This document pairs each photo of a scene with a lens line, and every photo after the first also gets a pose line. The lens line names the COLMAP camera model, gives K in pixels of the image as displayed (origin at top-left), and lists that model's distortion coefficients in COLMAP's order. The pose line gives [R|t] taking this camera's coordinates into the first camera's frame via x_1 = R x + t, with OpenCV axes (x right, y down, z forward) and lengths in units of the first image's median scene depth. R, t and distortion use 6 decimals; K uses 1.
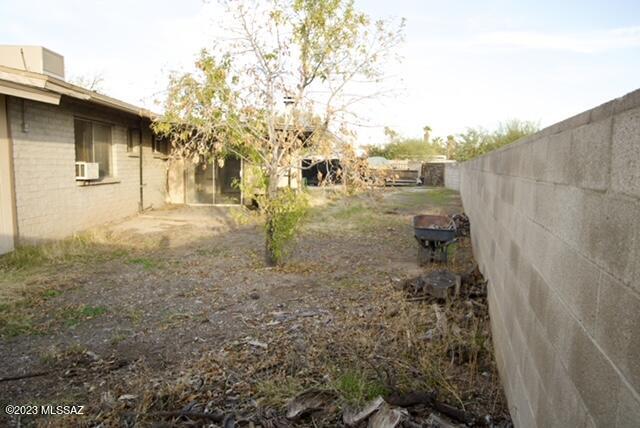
lens RADIAL K [[439.0, 0, 319.3], [0, 439.0, 212.2], [0, 0, 1]] dist [-0.061135, 0.026358]
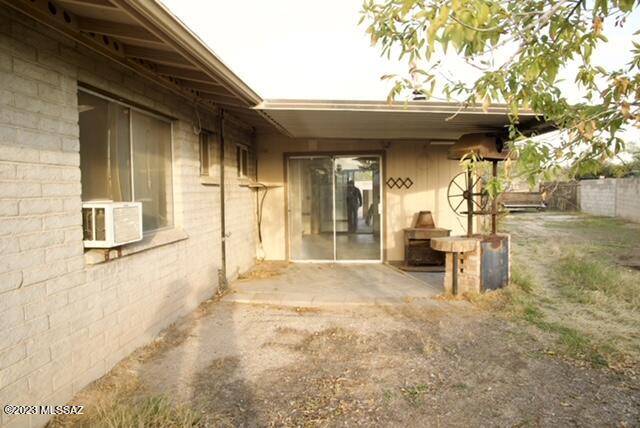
lens RADIAL K [[439.0, 0, 319.9], [0, 439.0, 214.8], [0, 0, 1]] dist [-0.061135, 0.026358]
pose [[0.994101, -0.027718, -0.104861, -0.214722], [0.022467, 0.998450, -0.050929, -0.054629], [0.106110, 0.048272, 0.993182, 0.435368]]
